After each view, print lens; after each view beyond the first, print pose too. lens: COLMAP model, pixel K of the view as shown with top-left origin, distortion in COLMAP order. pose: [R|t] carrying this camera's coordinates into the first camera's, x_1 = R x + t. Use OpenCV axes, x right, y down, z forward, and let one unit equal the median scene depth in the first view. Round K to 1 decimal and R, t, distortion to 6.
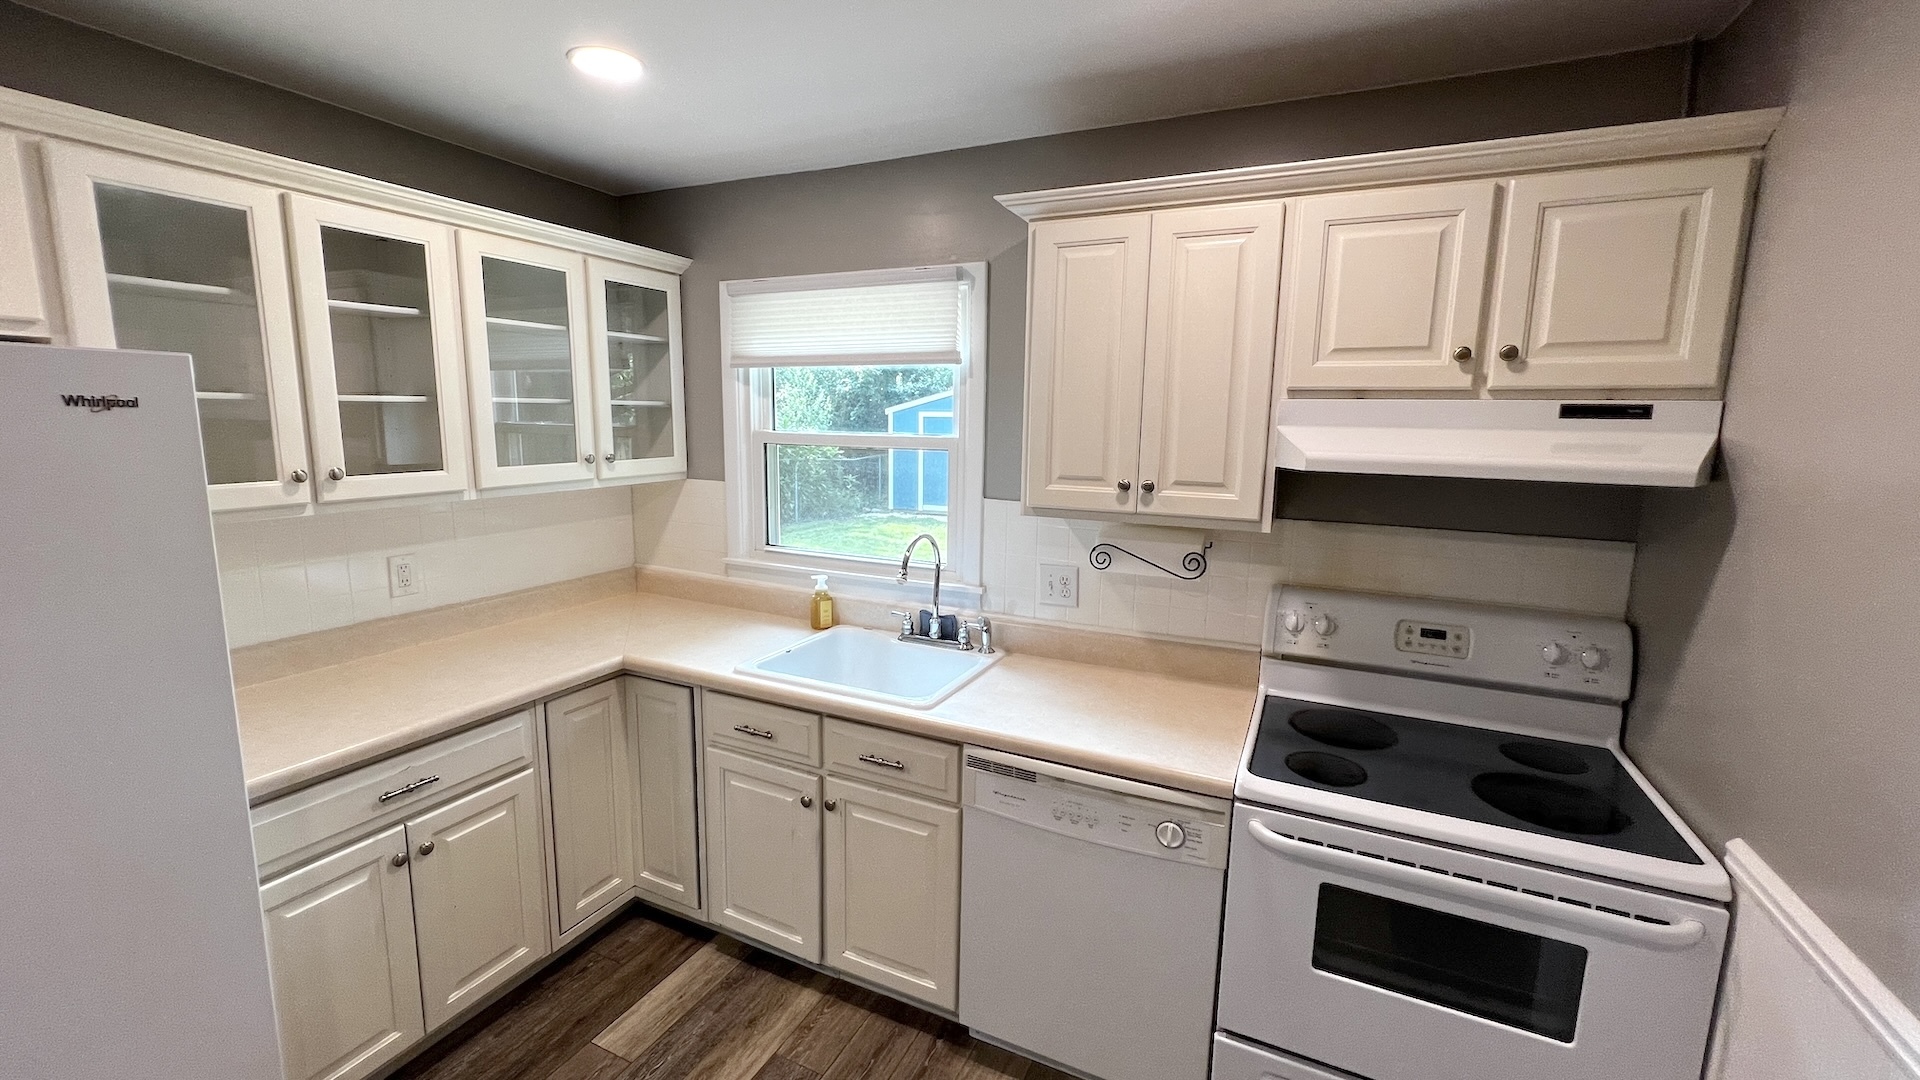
lens RADIAL K [[770.9, 0, 956.9], [0, 770.9, 536.4], [0, 0, 1]] dist [-0.002624, 0.001208]
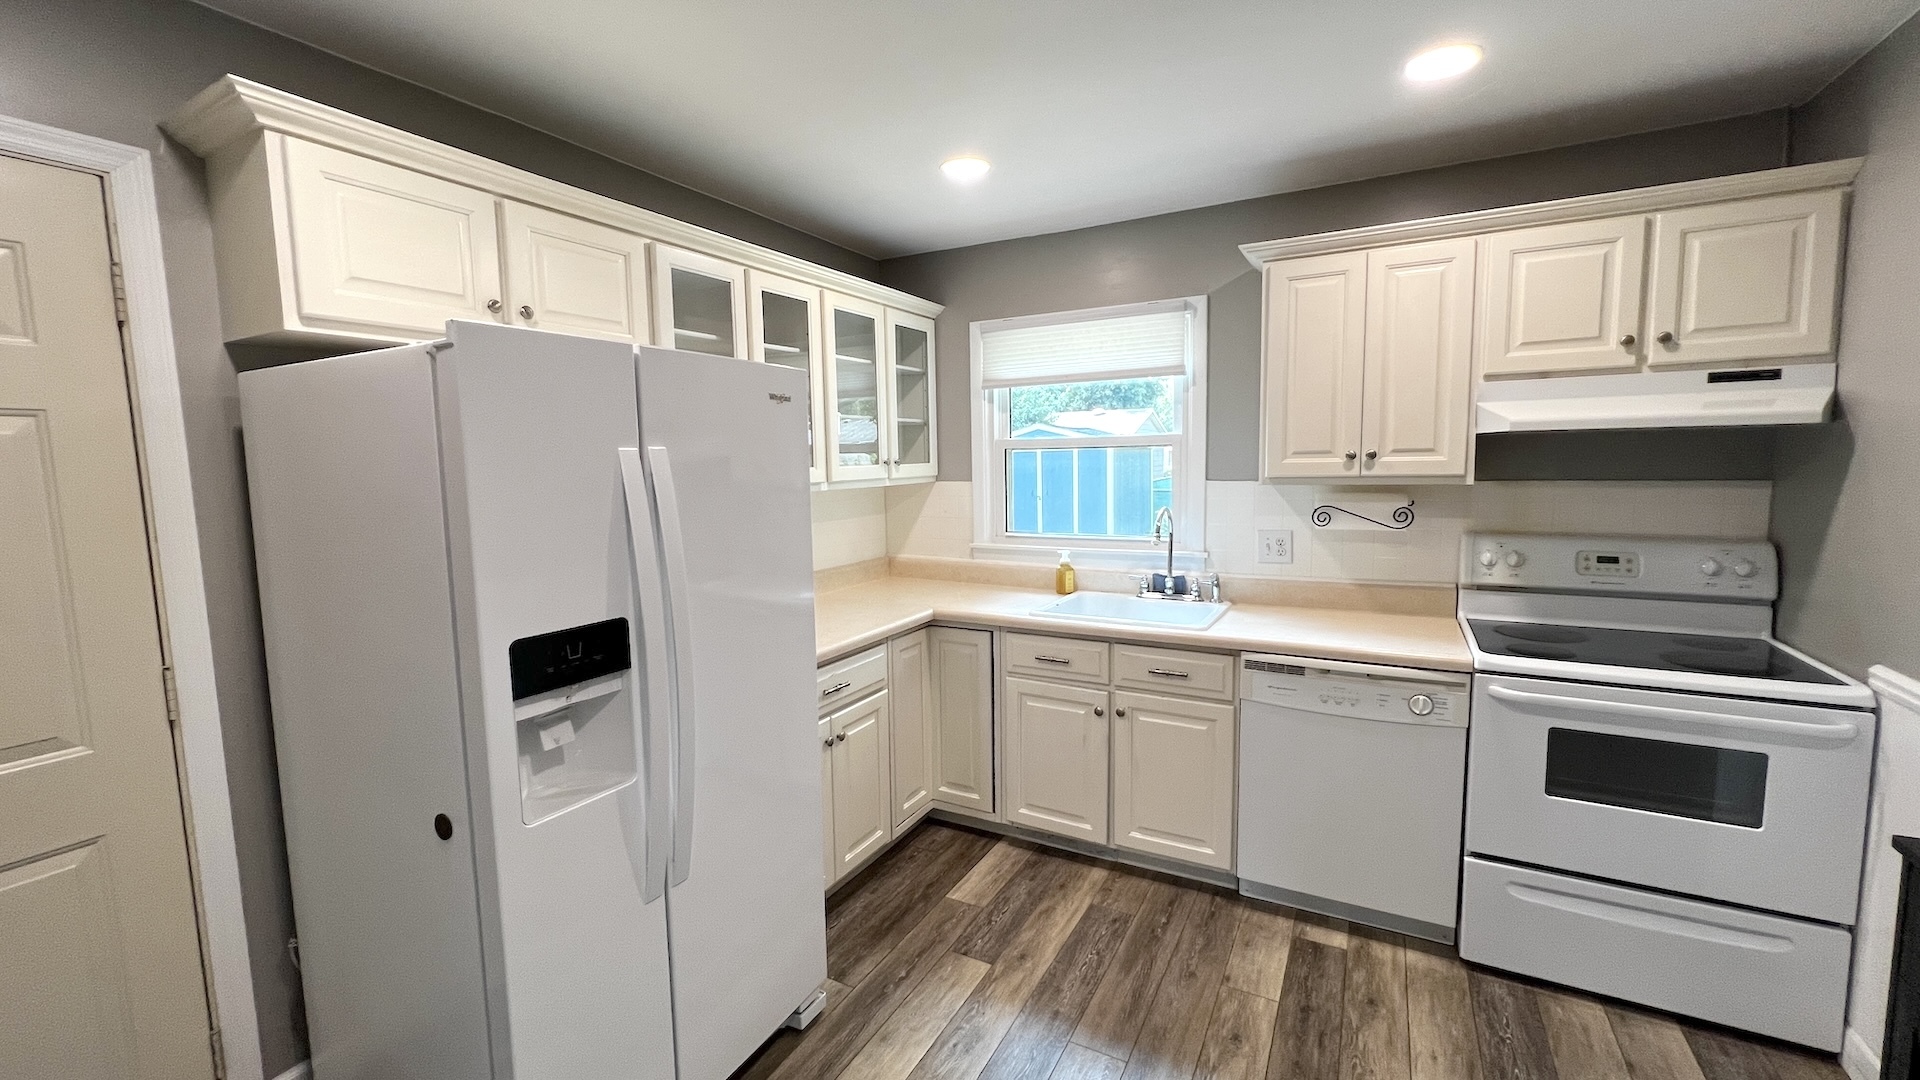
lens RADIAL K [[770.9, 0, 957.3], [0, 770.9, 535.9], [0, 0, 1]] dist [-0.002624, 0.001208]
pose [[0.997495, -0.028957, -0.064534, -0.376803], [0.025313, 0.998076, -0.056593, 0.130753], [0.066048, 0.054818, 0.996310, -0.351167]]
